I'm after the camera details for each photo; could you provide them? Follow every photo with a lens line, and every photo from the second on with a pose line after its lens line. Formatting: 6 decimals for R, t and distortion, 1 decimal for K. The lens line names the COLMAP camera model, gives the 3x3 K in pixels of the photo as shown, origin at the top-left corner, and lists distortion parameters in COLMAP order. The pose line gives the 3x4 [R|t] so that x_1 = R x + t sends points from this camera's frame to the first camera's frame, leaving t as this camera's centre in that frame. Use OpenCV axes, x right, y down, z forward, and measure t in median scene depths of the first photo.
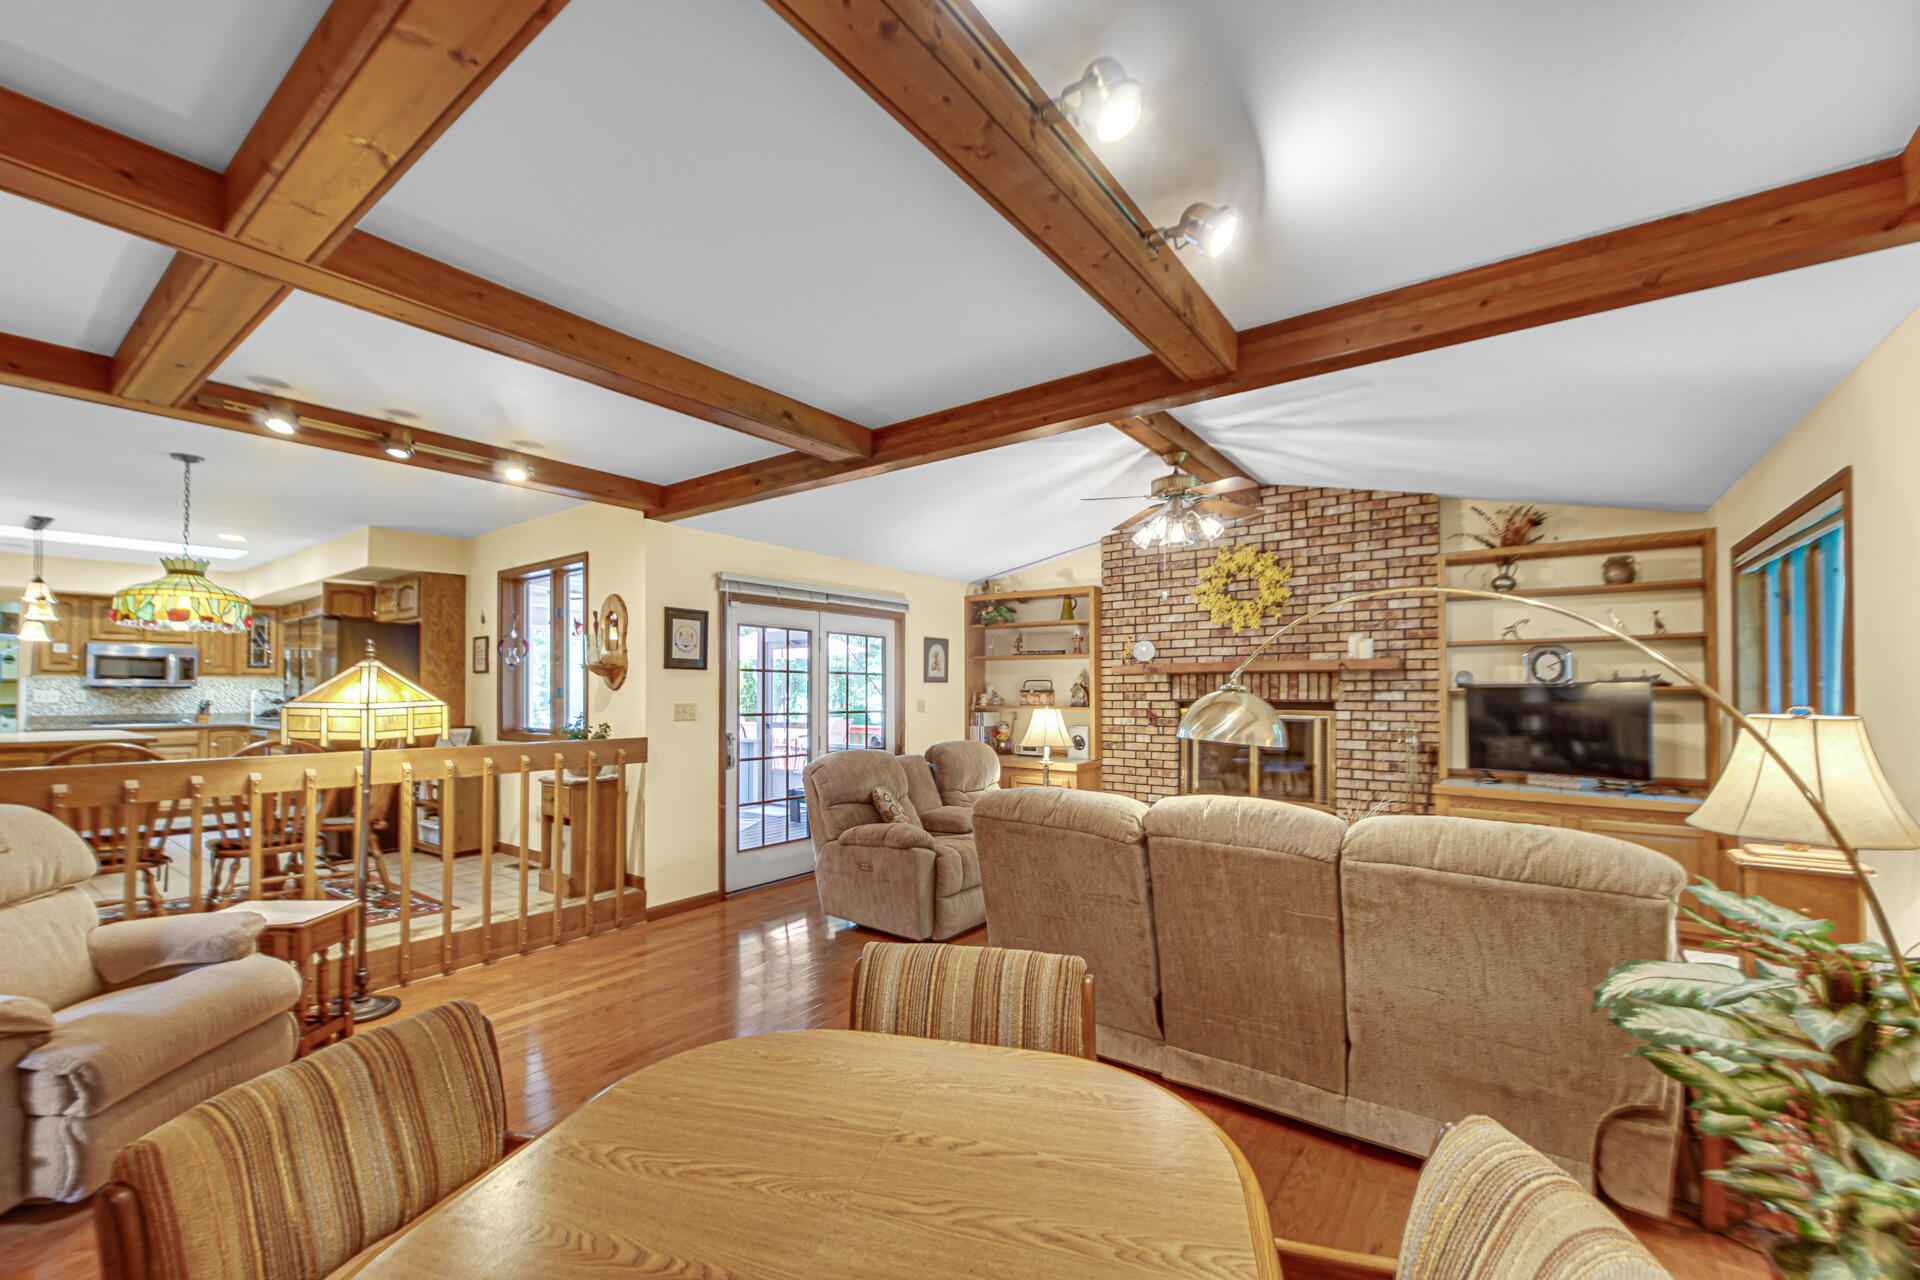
lens RADIAL K [[775.7, 0, 951.8], [0, 775.7, 684.7], [0, 0, 1]] dist [-0.002575, -0.000385]
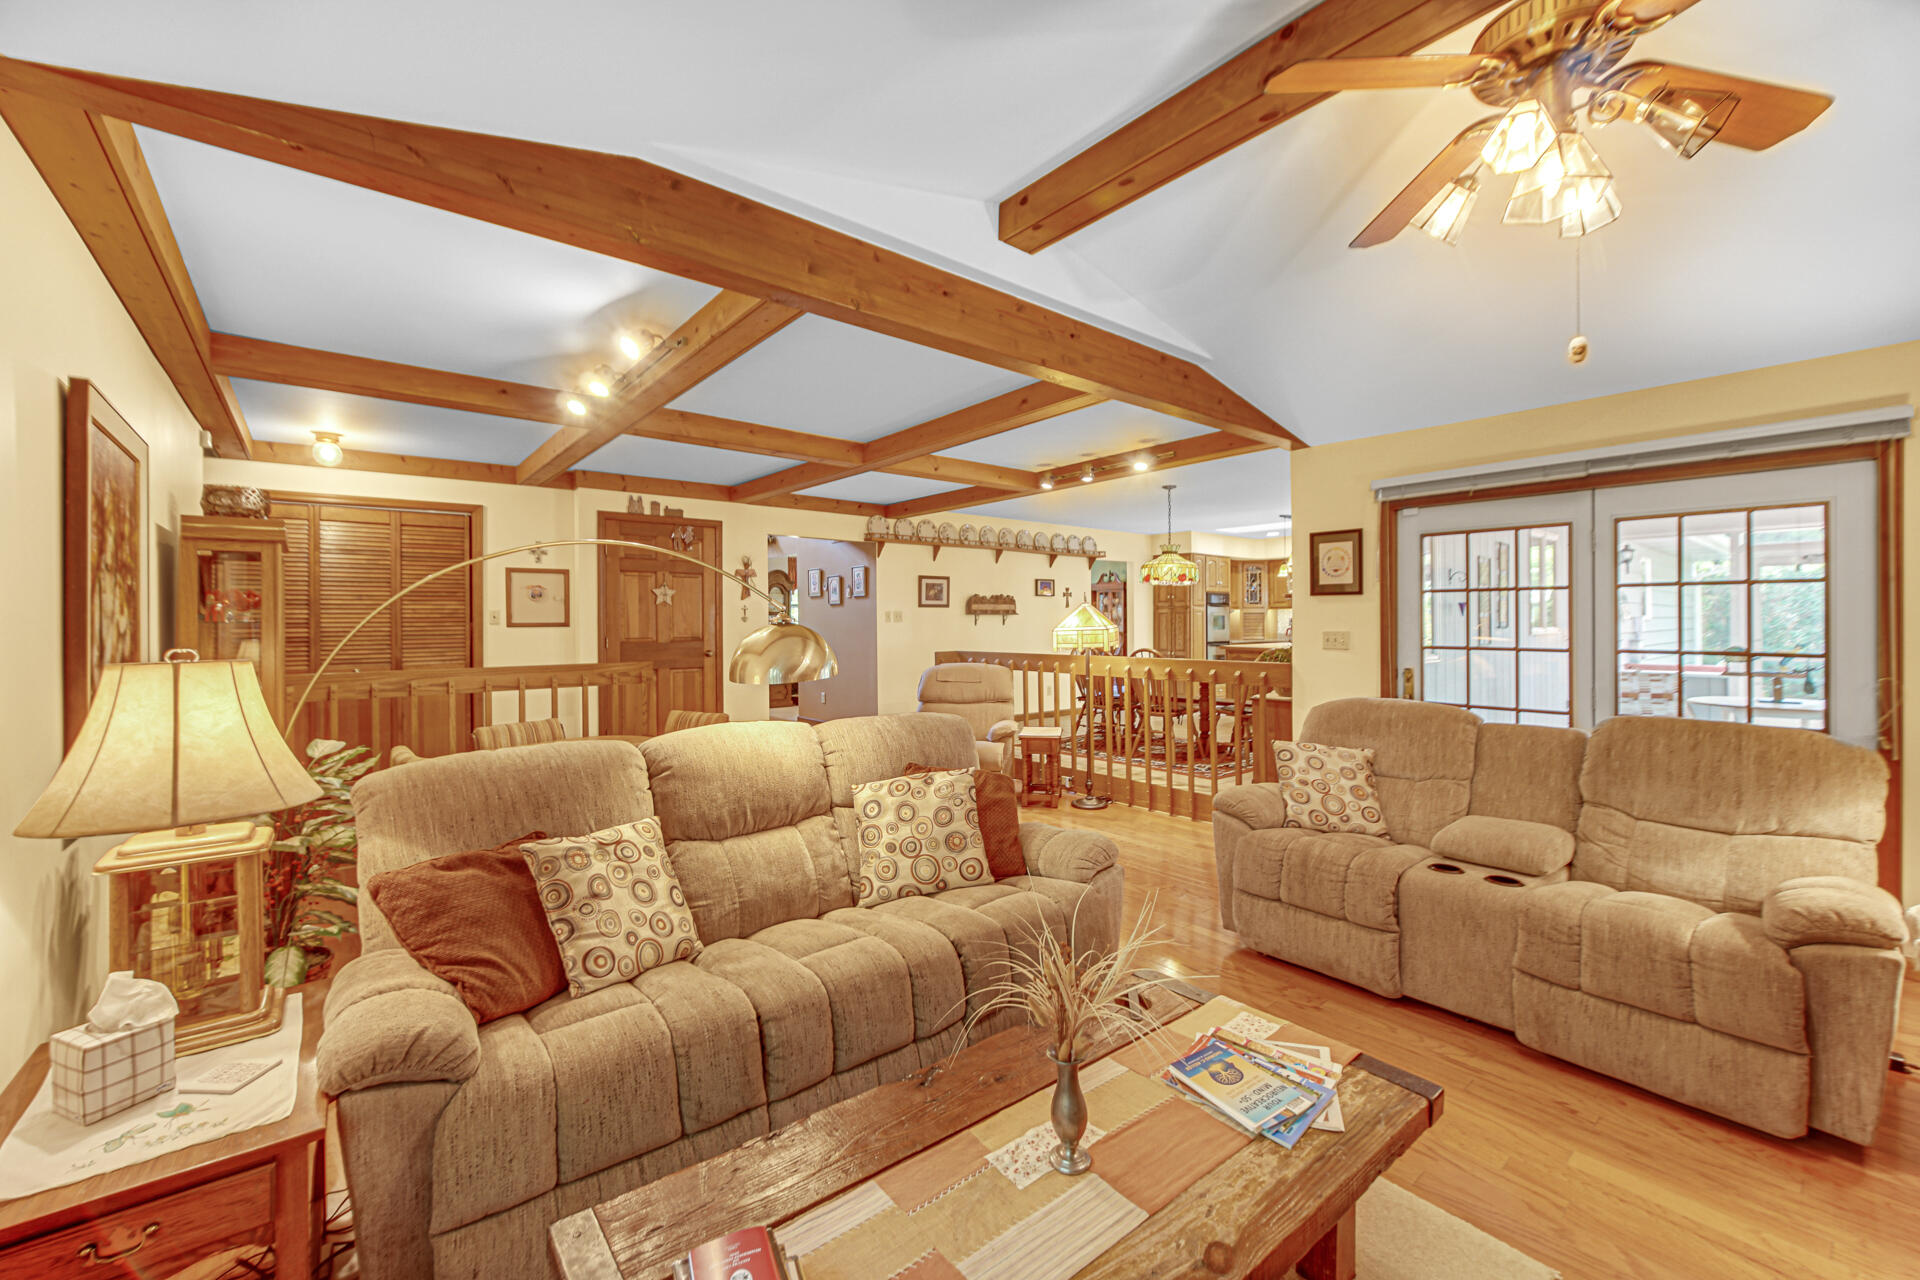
lens RADIAL K [[775.7, 0, 962.6], [0, 775.7, 625.6], [0, 0, 1]] dist [-0.002575, -0.000385]
pose [[-0.250169, 0.008681, -0.968163, 0.688826], [0.016810, 0.999848, 0.004621, 0.005124], [0.968056, -0.015118, -0.250277, 0.803065]]
